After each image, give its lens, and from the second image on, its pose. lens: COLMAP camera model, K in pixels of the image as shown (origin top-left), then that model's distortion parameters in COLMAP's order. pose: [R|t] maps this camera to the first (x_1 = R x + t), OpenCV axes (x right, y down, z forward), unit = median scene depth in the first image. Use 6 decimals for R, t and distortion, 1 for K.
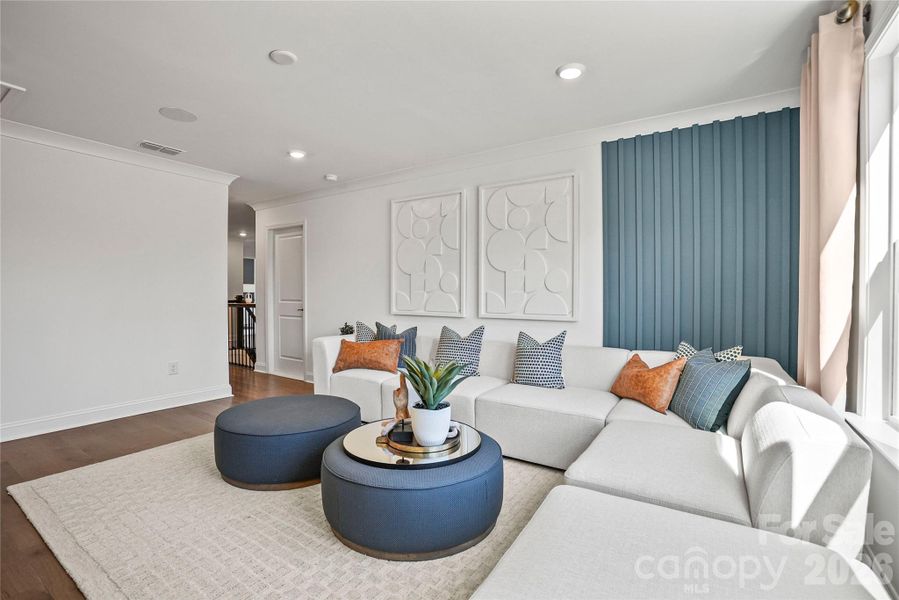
lens RADIAL K [[396.5, 0, 453.5], [0, 396.5, 300.3], [0, 0, 1]] dist [-0.002164, -0.000026]
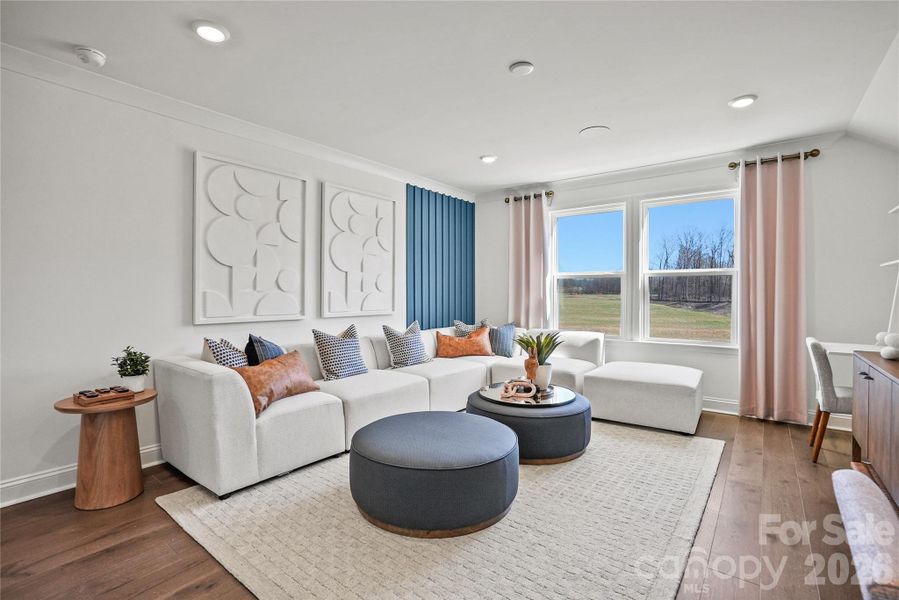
lens RADIAL K [[421.6, 0, 457.3], [0, 421.6, 297.7], [0, 0, 1]] dist [-0.036160, 0.011163]
pose [[0.095015, -0.019129, 0.995292, -0.927669], [0.017303, 0.999696, 0.017561, -0.018126], [-0.995325, 0.015553, 0.095317, 0.588976]]
